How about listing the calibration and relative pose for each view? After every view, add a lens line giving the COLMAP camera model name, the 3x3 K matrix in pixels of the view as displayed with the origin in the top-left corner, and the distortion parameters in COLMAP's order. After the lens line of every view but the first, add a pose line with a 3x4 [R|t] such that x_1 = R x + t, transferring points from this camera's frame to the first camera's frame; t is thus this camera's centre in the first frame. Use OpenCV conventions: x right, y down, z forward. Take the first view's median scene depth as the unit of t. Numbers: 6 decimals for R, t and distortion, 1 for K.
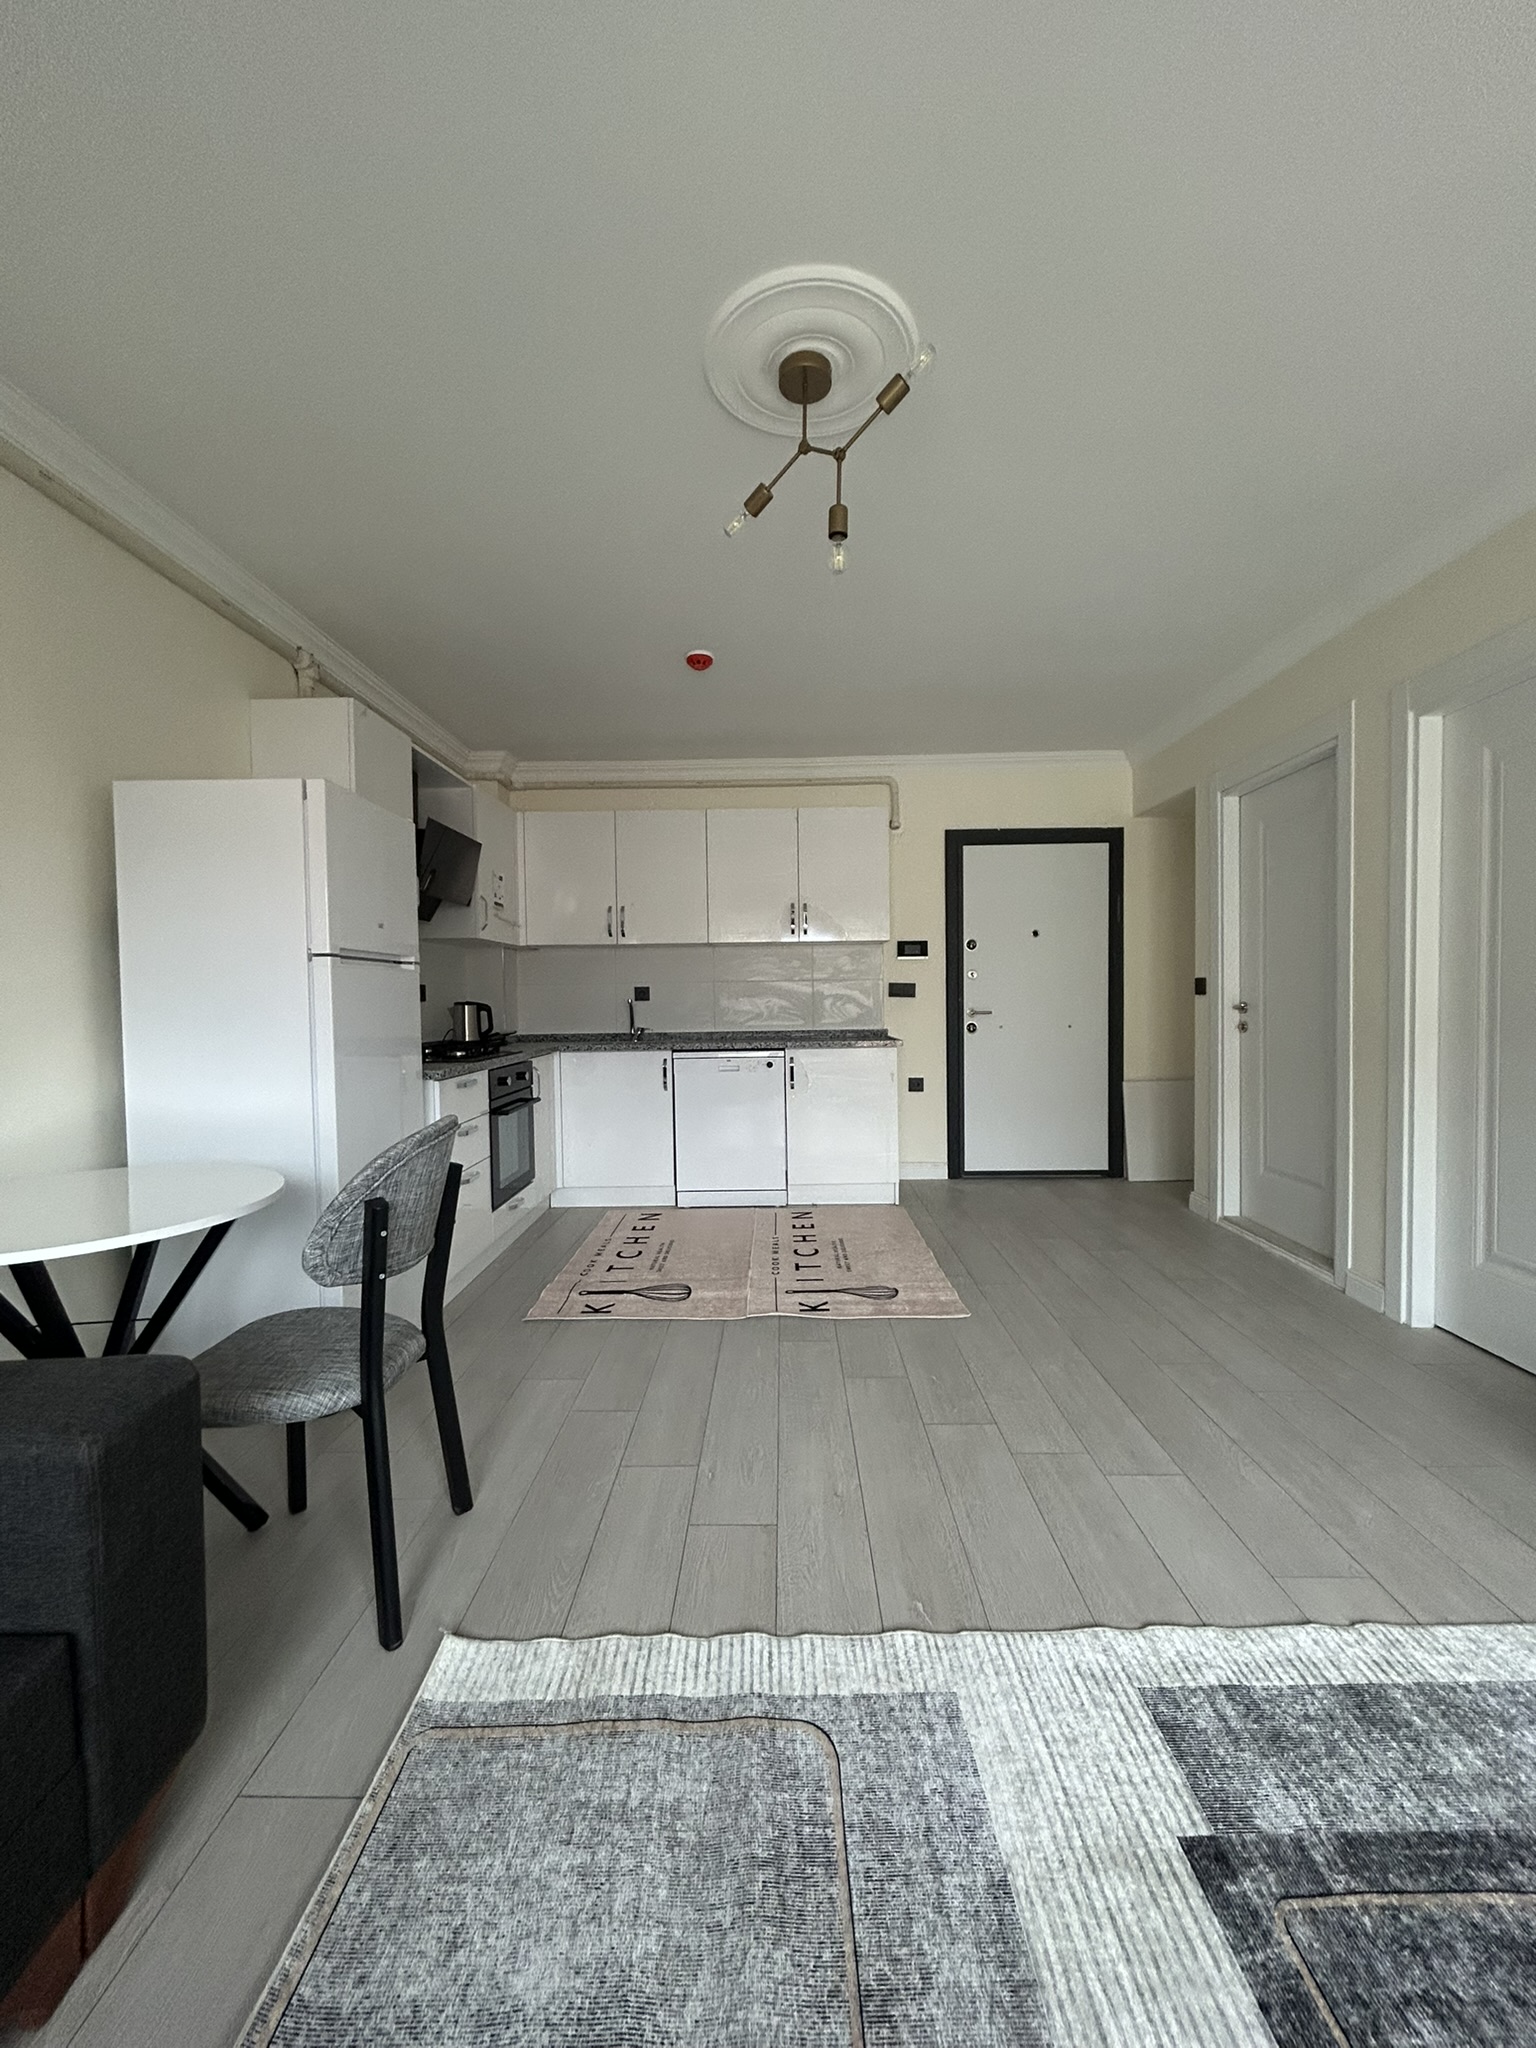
lens RADIAL K [[821.9, 0, 775.3], [0, 821.9, 1022.2], [0, 0, 1]] dist [-0.014466, 0.008858]
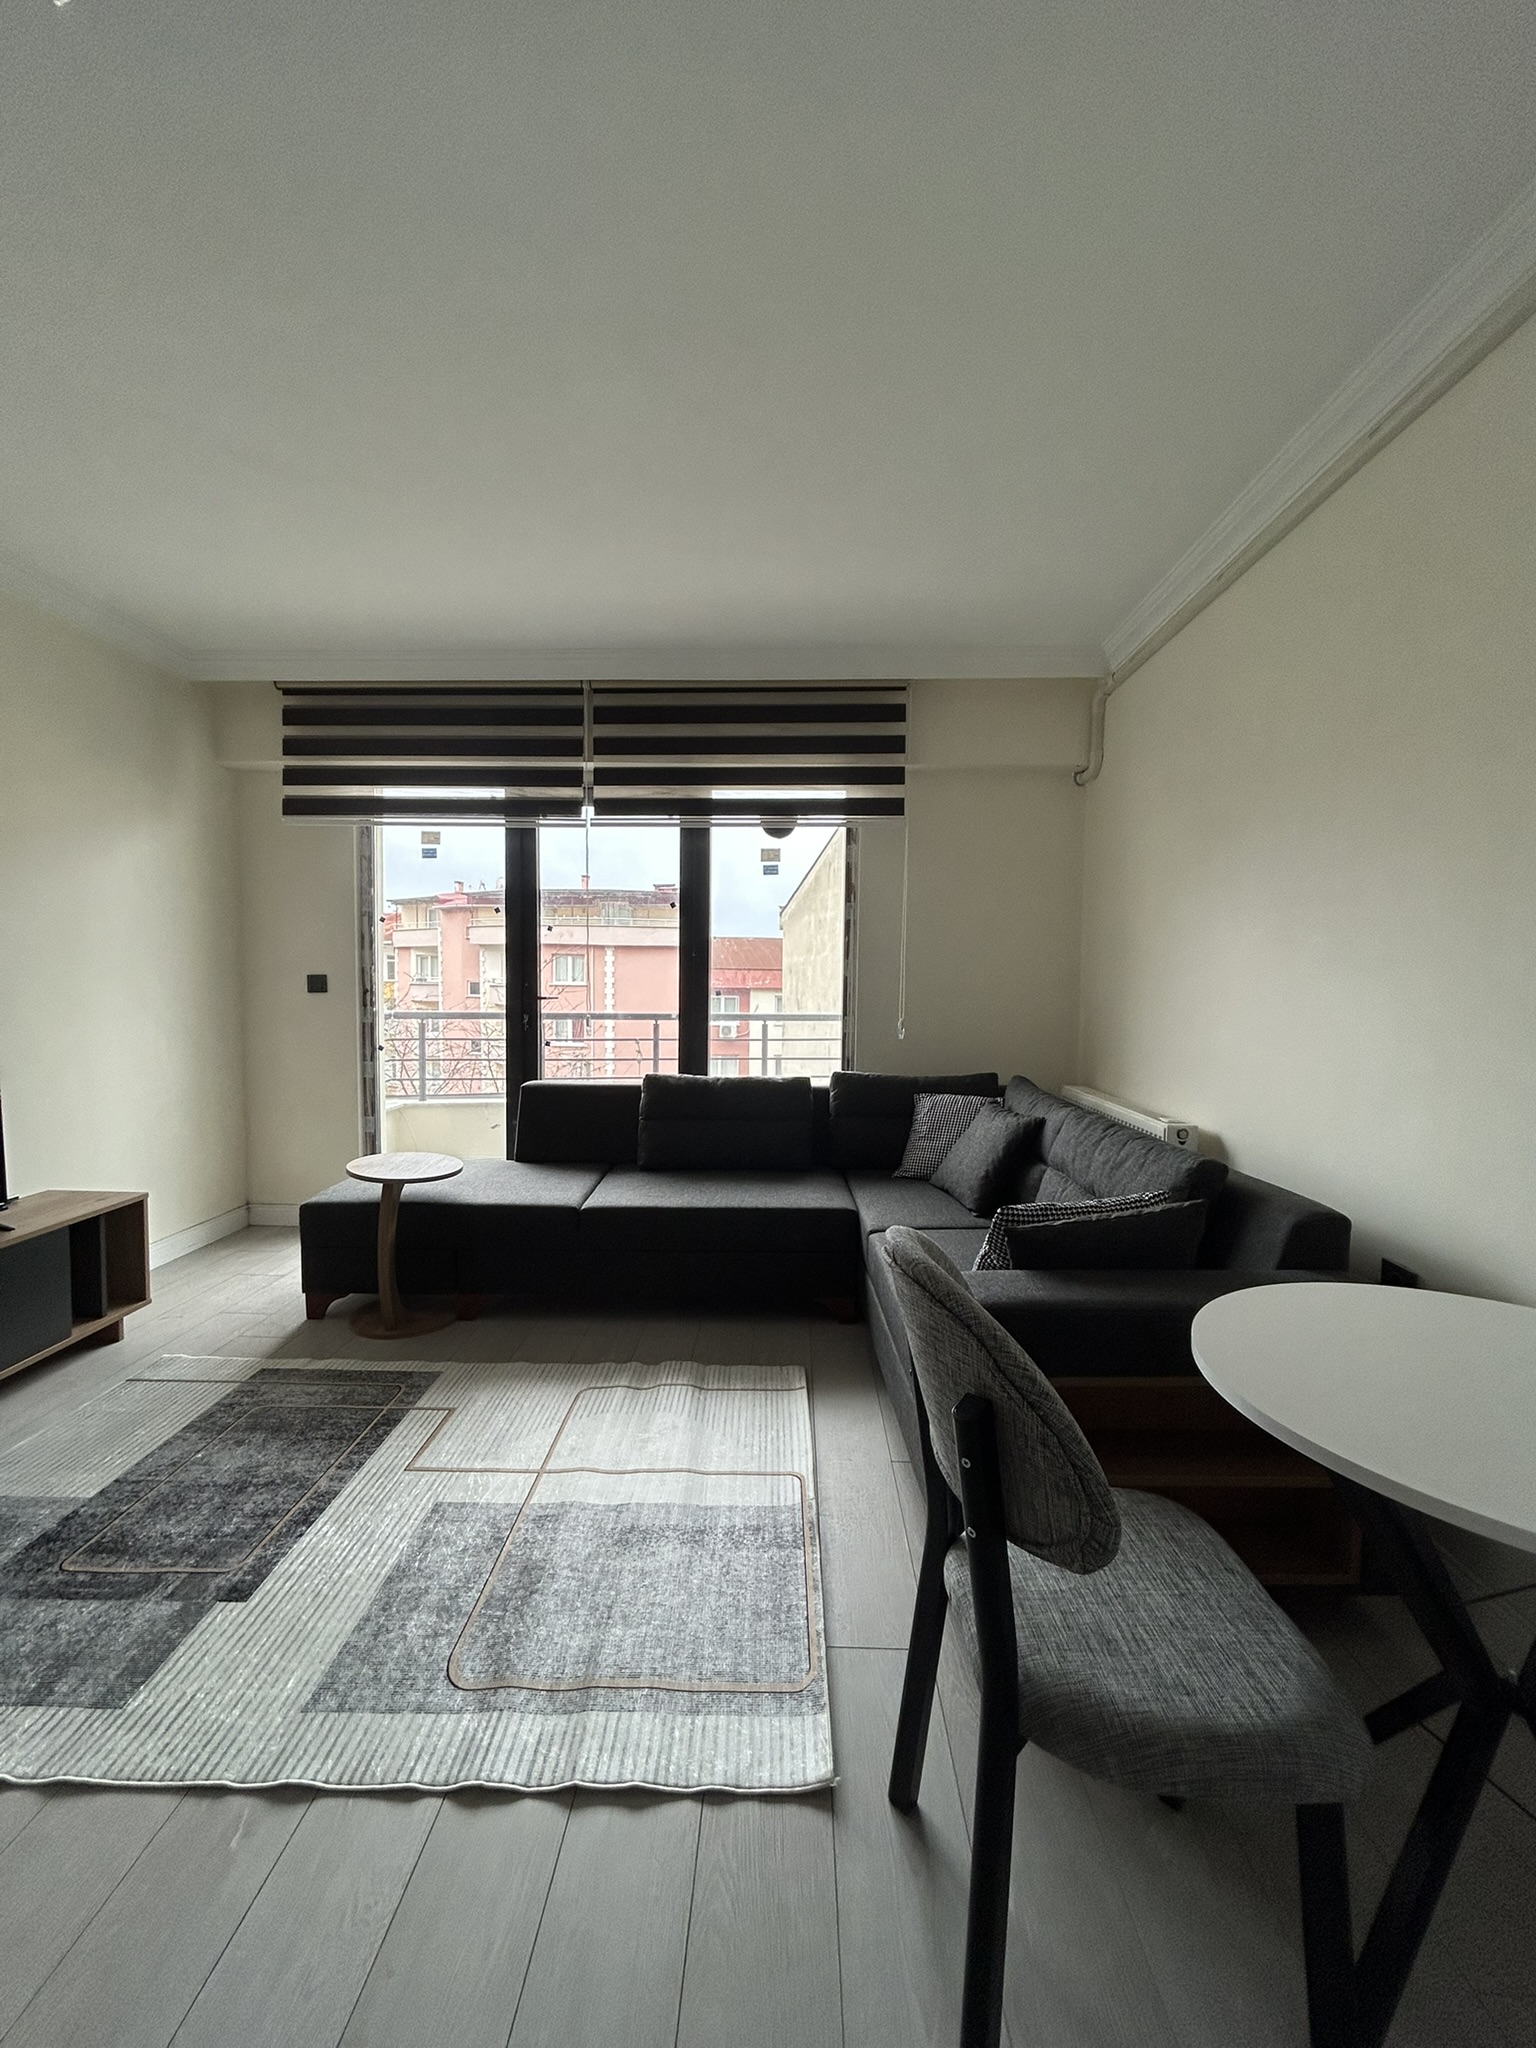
lens RADIAL K [[821.2, 0, 767.5], [0, 821.2, 1025.8], [0, 0, 1]] dist [-0.014114, 0.009382]
pose [[-0.999836, 0.000444, 0.018088, -0.158370], [0.001956, 0.996493, 0.083651, -0.047483], [-0.017987, 0.083673, -0.996331, 0.810638]]
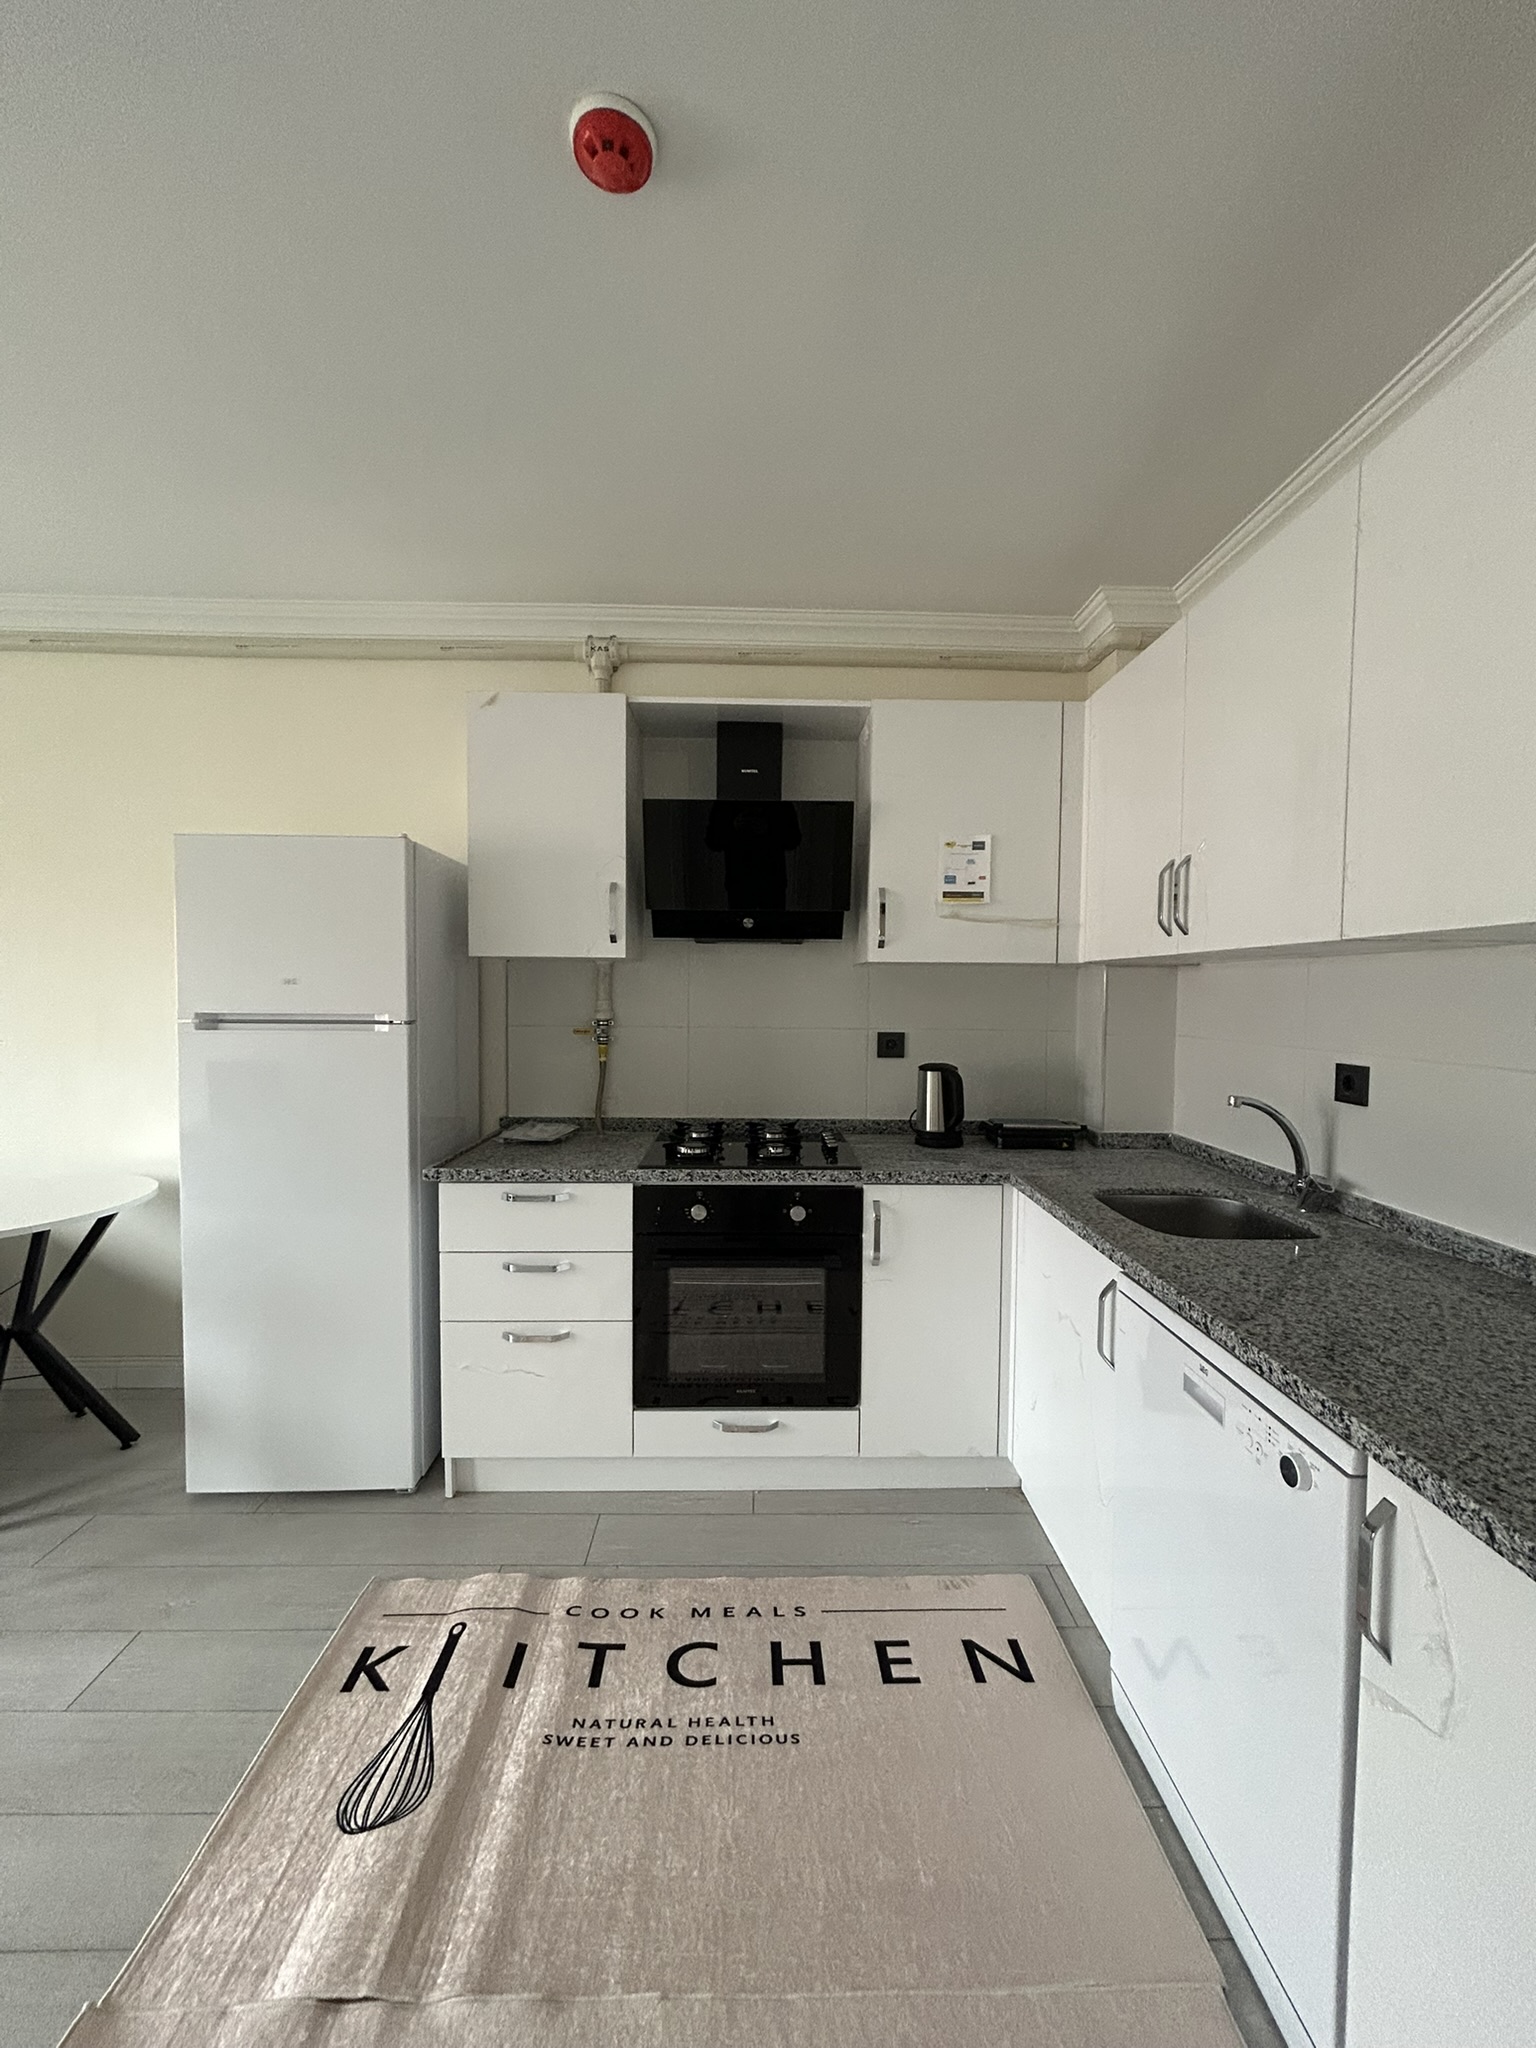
lens RADIAL K [[821.2, 0, 767.5], [0, 821.2, 1025.8], [0, 0, 1]] dist [-0.014114, 0.009382]
pose [[0.024382, 0.056038, -0.998131, 0.289409], [-0.040067, 0.997680, 0.055034, -0.109248], [0.998899, 0.038650, 0.026571, 1.162563]]
